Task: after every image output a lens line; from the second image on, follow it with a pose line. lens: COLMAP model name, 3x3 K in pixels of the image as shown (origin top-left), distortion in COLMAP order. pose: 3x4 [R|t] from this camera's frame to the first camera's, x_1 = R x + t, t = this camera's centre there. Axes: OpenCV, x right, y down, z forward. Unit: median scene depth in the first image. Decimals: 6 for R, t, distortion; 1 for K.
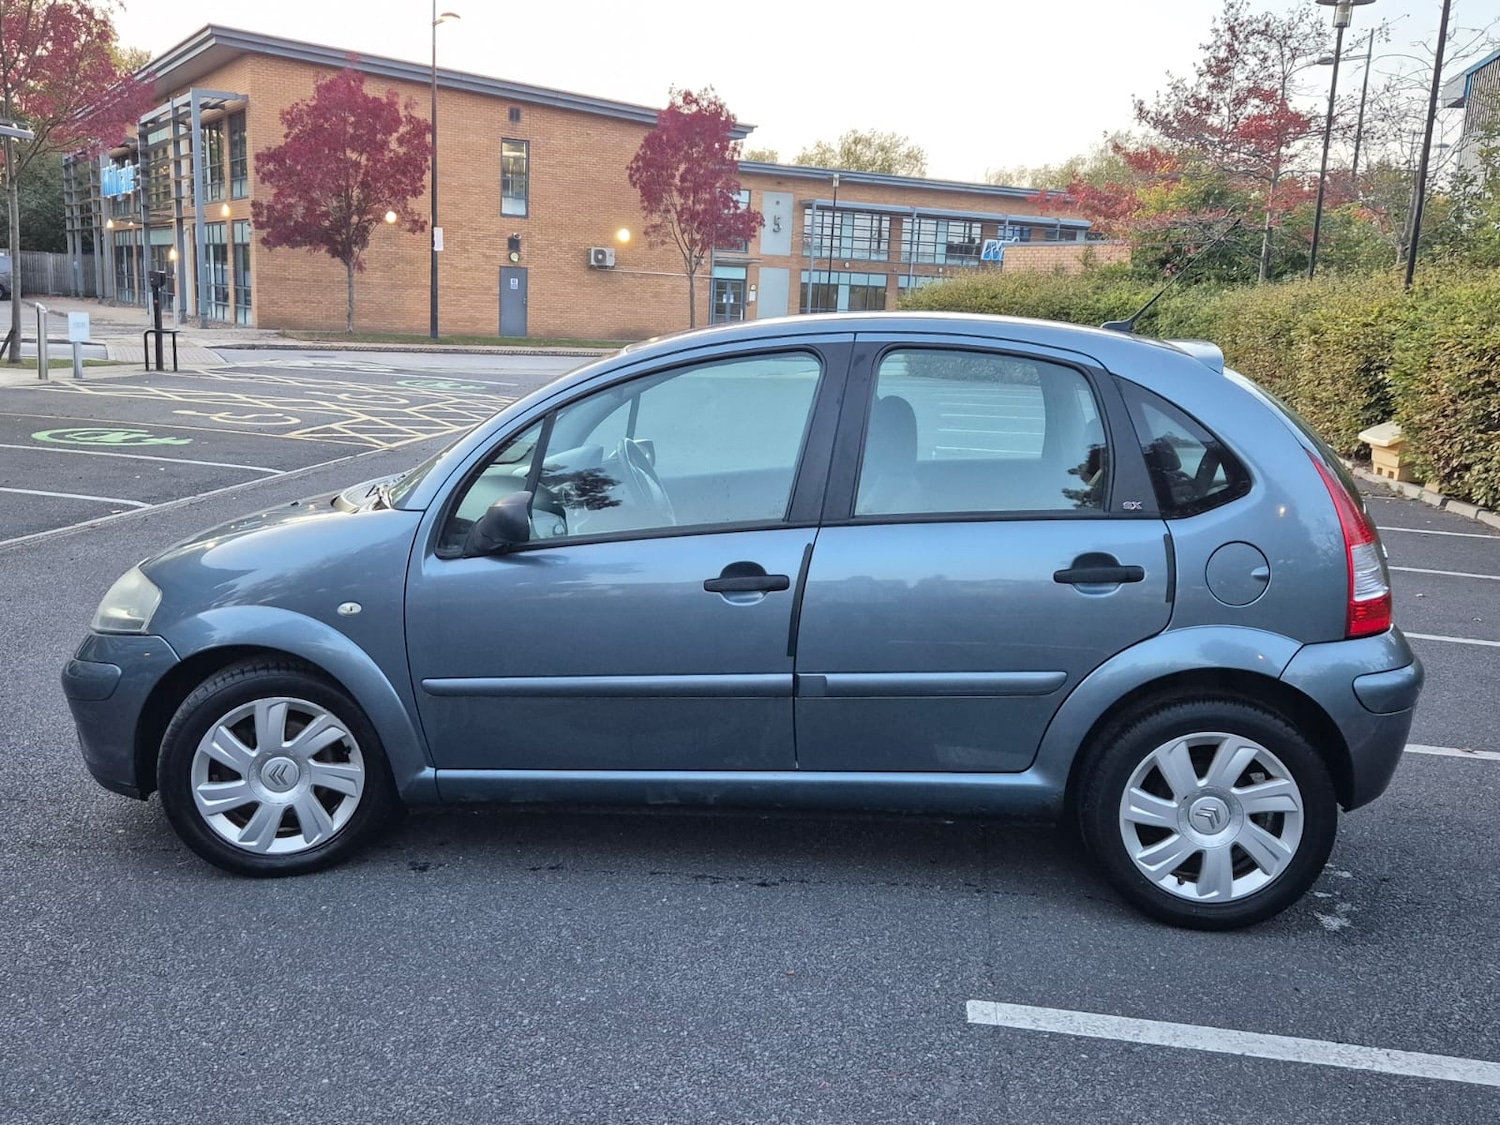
lens RADIAL K [[1394.5, 0, 732.1], [0, 1394.5, 553.6], [0, 0, 1]] dist [0.095987, -0.104961]
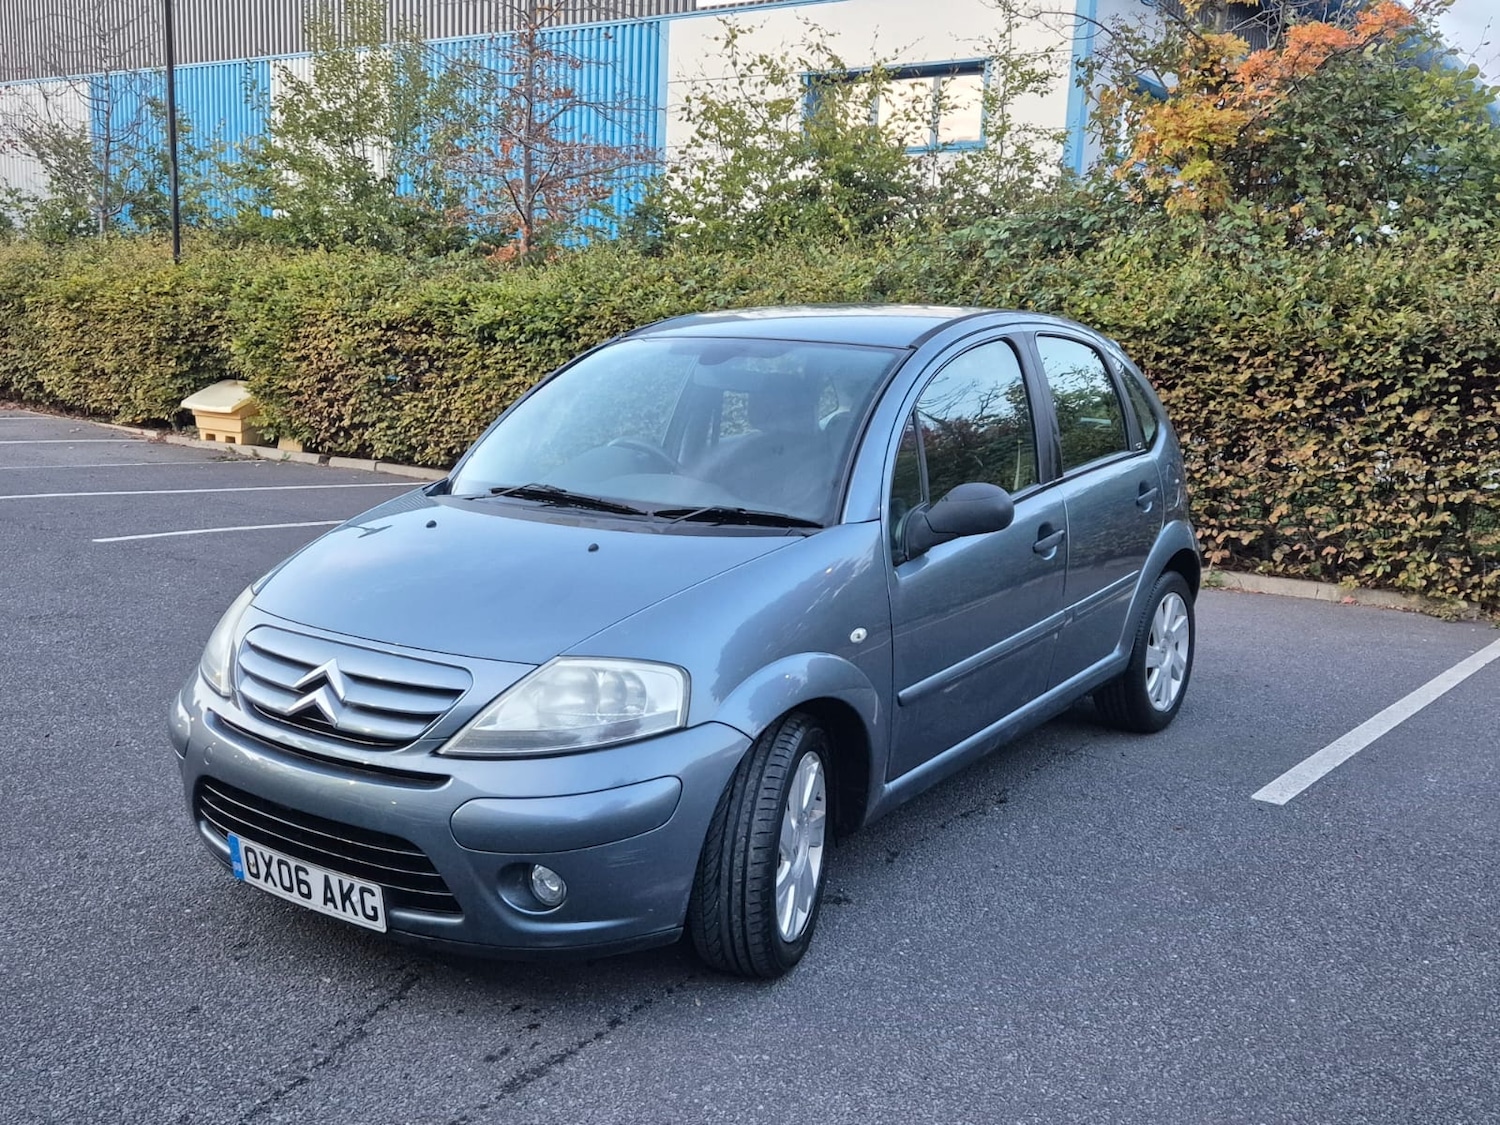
lens RADIAL K [[1393.4, 0, 767.6], [0, 1393.4, 567.4], [0, 0, 1]] dist [0.103455, -0.117460]
pose [[0.488198, -0.157546, 0.858395, -0.287433], [0.127585, 0.985888, 0.108384, -0.028699], [-0.863357, 0.056605, 0.501409, 0.160966]]
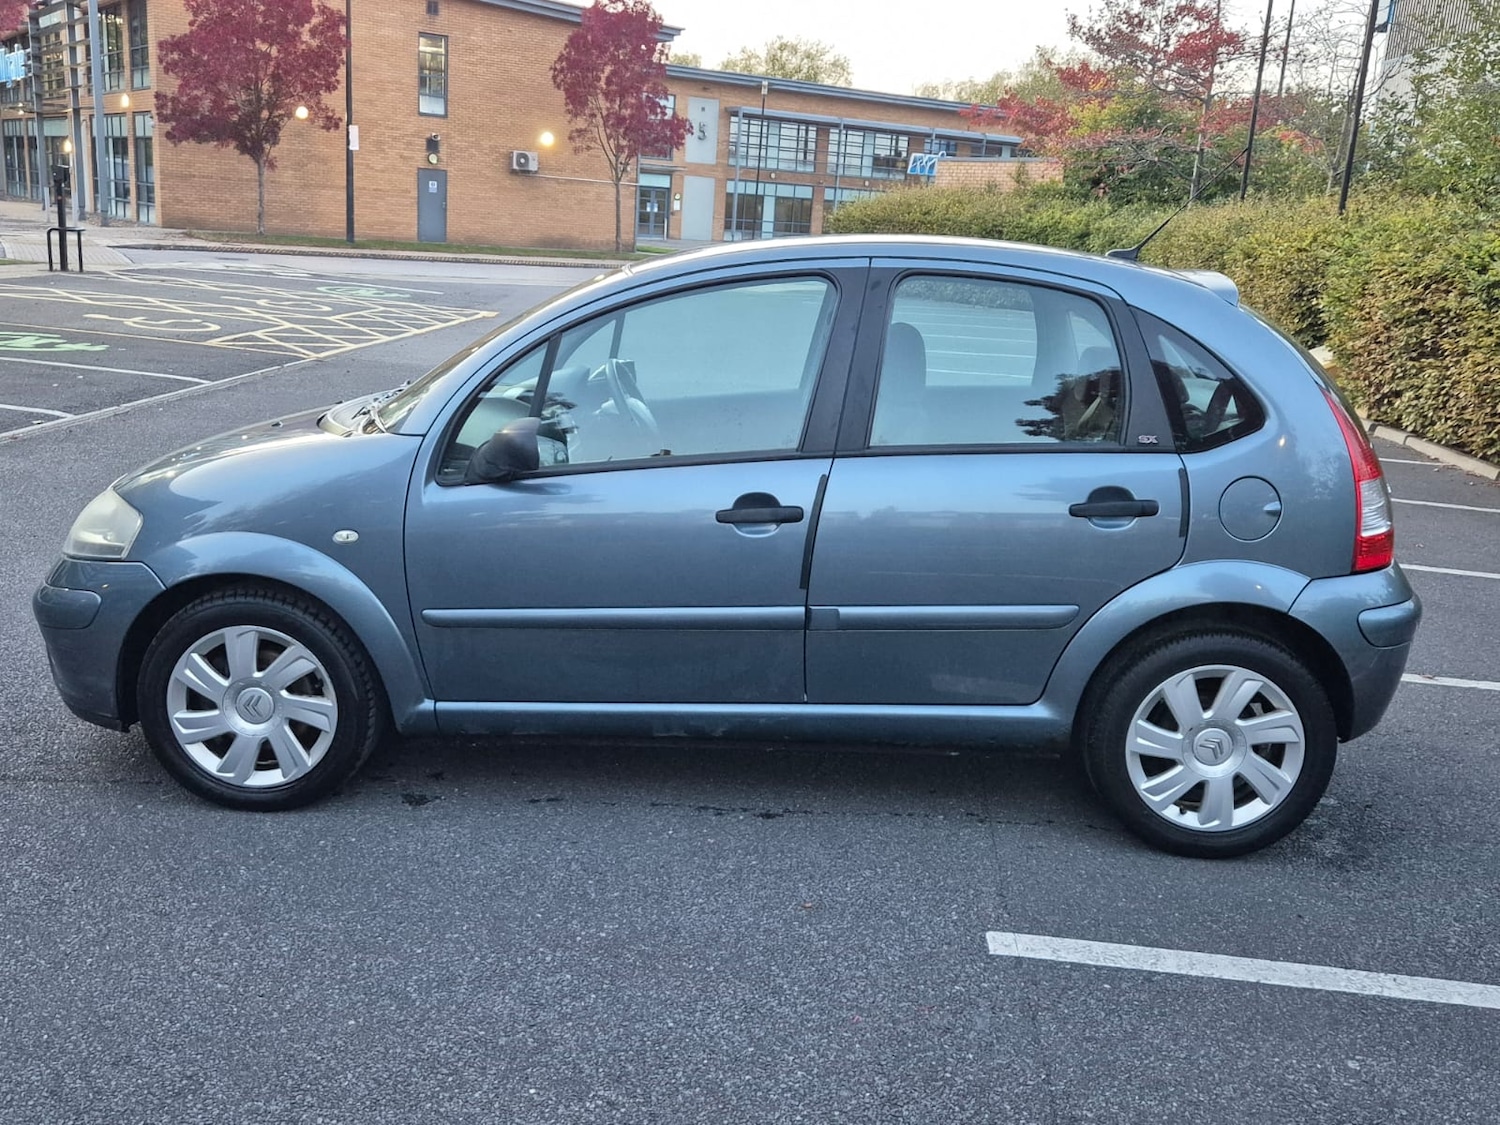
lens RADIAL K [[1400.5, 0, 741.9], [0, 1400.5, 546.2], [0, 0, 1]] dist [0.098778, -0.119075]
pose [[0.997891, 0.006548, 0.064573, -0.017299], [-0.010104, 0.998441, 0.054893, -0.002744], [-0.064113, -0.055430, 0.996402, 0.004624]]
